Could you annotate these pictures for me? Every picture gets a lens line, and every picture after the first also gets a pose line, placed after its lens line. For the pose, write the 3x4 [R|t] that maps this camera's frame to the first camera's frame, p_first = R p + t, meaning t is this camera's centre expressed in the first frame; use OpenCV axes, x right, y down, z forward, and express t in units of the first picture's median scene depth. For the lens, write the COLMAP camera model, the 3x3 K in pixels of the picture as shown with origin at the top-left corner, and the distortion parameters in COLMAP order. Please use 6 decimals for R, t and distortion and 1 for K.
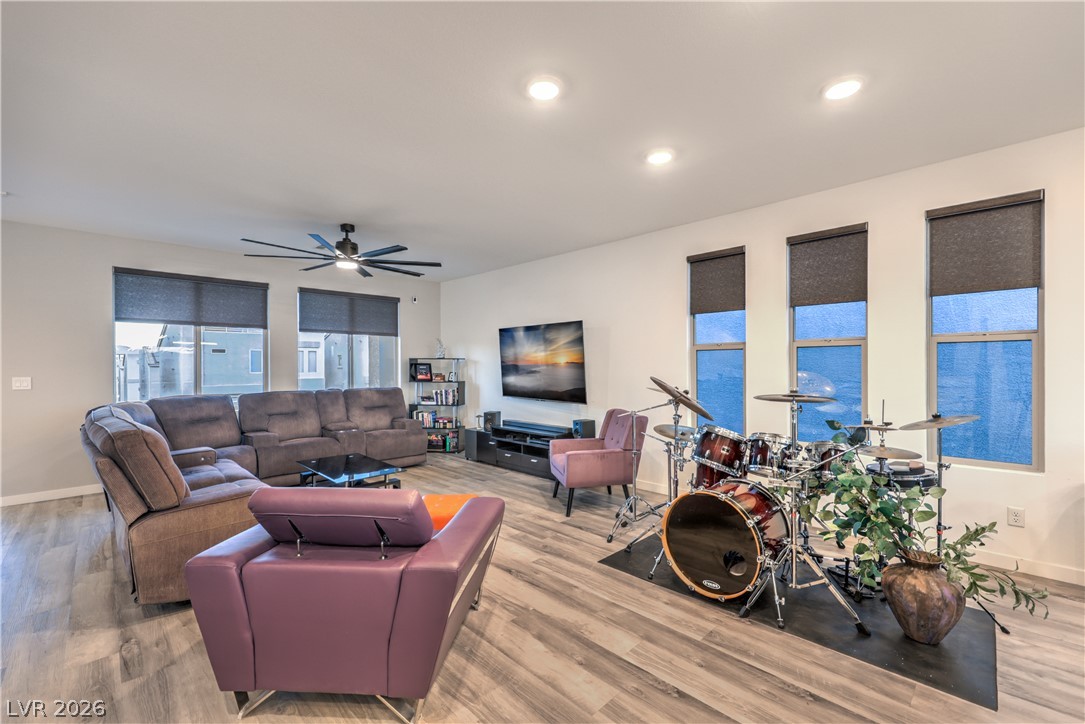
lens RADIAL K [[454.0, 0, 552.9], [0, 454.0, 366.5], [0, 0, 1]] dist [-0.001024, -0.000031]
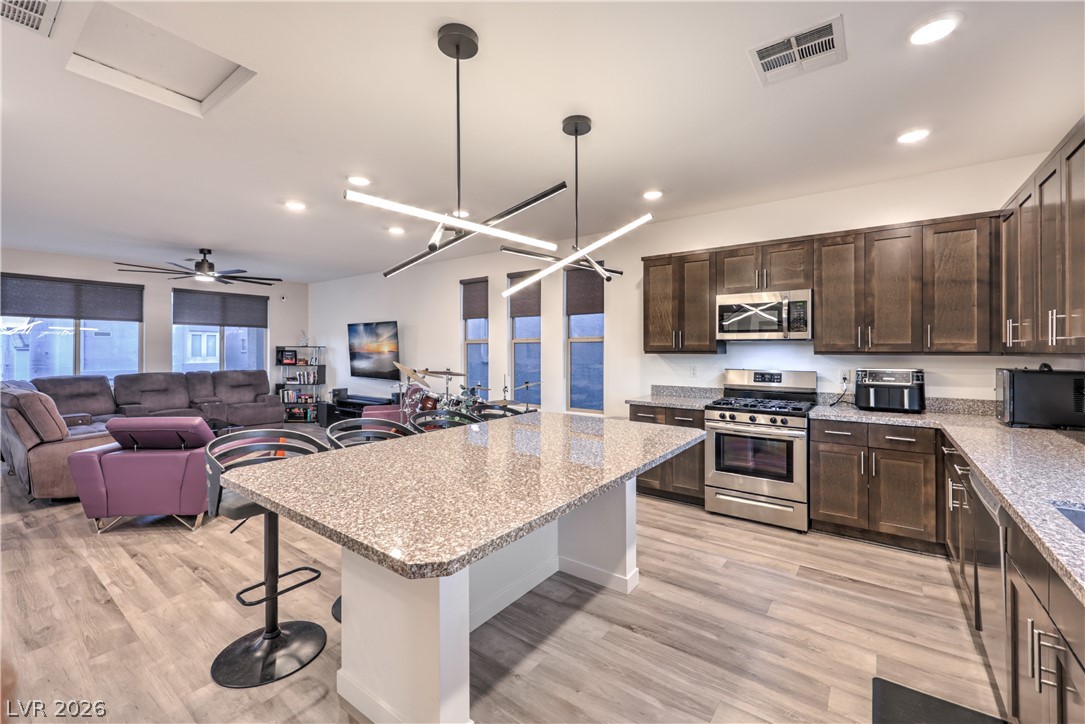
lens RADIAL K [[446.8, 0, 552.6], [0, 446.8, 348.2], [0, 0, 1]] dist [0.000750, -0.000026]
pose [[0.988485, 0.006181, 0.151192, 0.292913], [-0.005088, 0.999958, -0.007616, -0.008783], [-0.151233, 0.006759, 0.988475, -0.373690]]
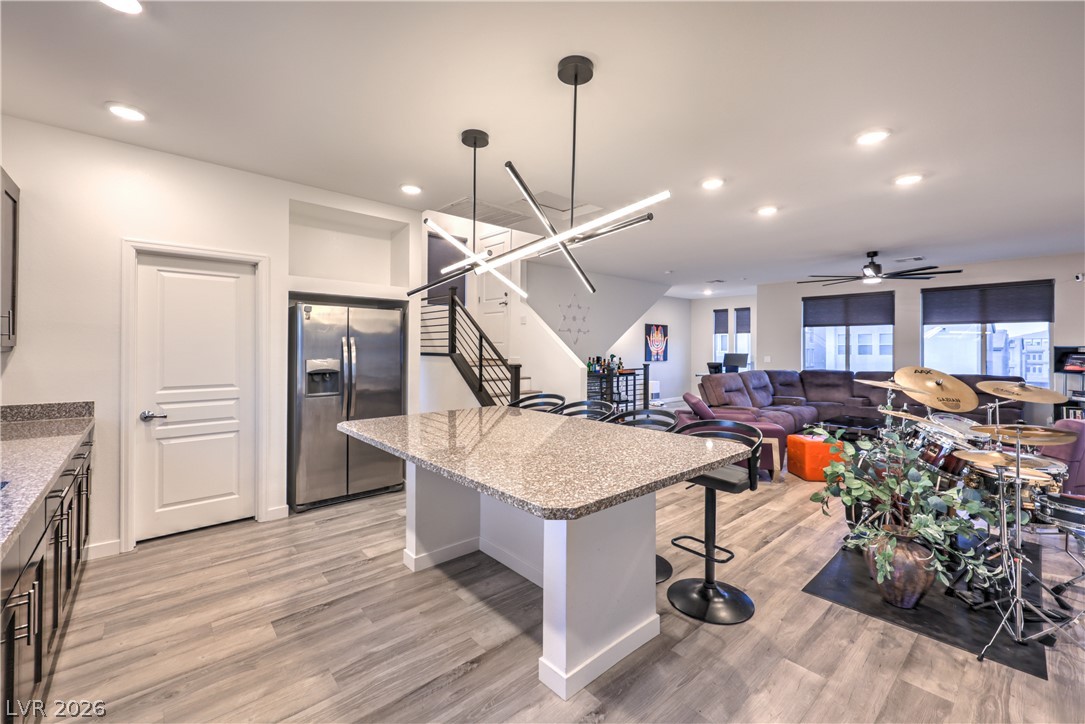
lens RADIAL K [[445.1, 0, 549.3], [0, 445.1, 348.2], [0, 0, 1]] dist [-0.002697, -0.000179]
pose [[-0.061384, 0.002359, -0.998111, 0.755903], [-0.007835, 0.999965, 0.002846, -0.010718], [0.998083, 0.007995, -0.061363, 0.077973]]
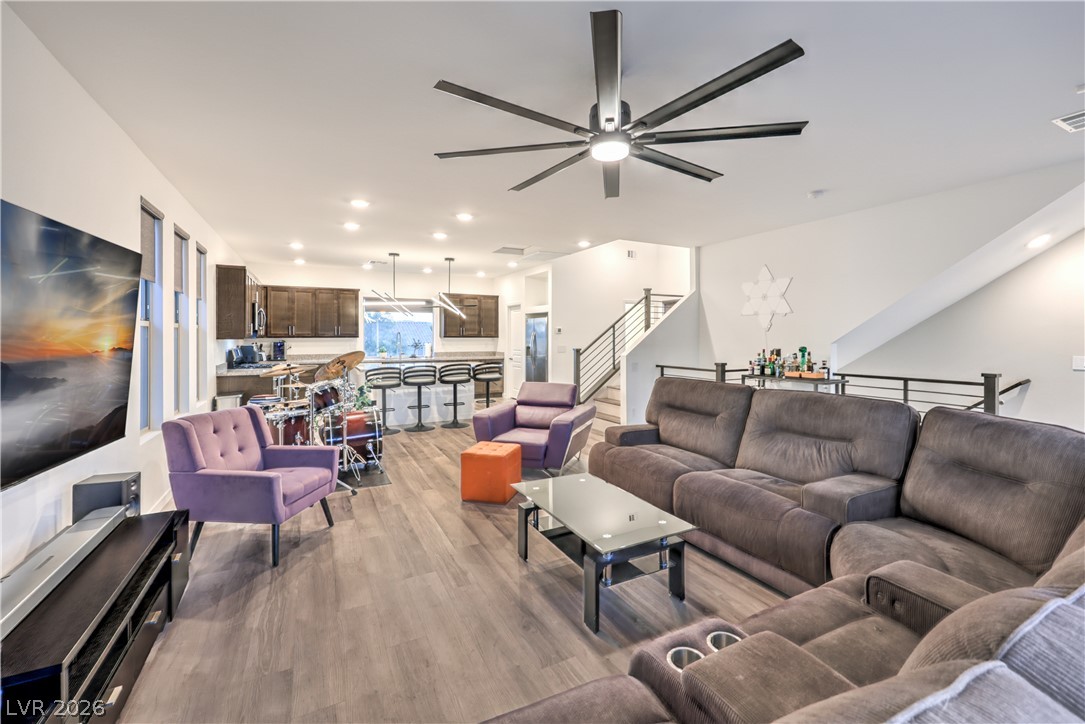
lens RADIAL K [[460.2, 0, 556.7], [0, 460.2, 338.6], [0, 0, 1]] dist [0.000004, 0.000075]
pose [[-0.957460, 0.000792, 0.288565, -0.436043], [0.004961, 0.999894, 0.013717, -0.019894], [-0.288523, 0.014565, -0.957362, 1.201118]]
